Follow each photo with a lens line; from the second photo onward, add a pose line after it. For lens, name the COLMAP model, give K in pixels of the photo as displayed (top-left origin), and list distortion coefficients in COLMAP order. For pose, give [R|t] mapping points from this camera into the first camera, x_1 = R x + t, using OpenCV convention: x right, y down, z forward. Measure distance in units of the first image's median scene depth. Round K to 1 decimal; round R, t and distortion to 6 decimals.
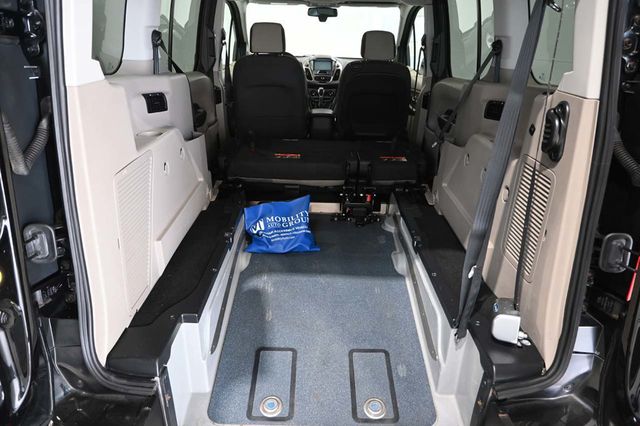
lens RADIAL K [[432.9, 0, 320.0], [0, 432.9, 213.0], [0, 0, 1]] dist [-0.003961, -0.001828]
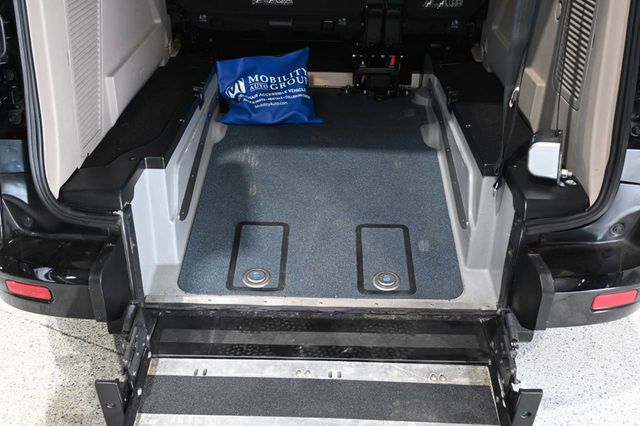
lens RADIAL K [[710.5, 0, 320.0], [0, 710.5, 213.0], [0, 0, 1]] dist [-0.005462, 0.005184]
pose [[0.999794, 0.000572, -0.020293, 0.026246], [0.000852, 0.997539, 0.070115, 0.197898], [0.020283, -0.070118, 0.997332, -0.253523]]
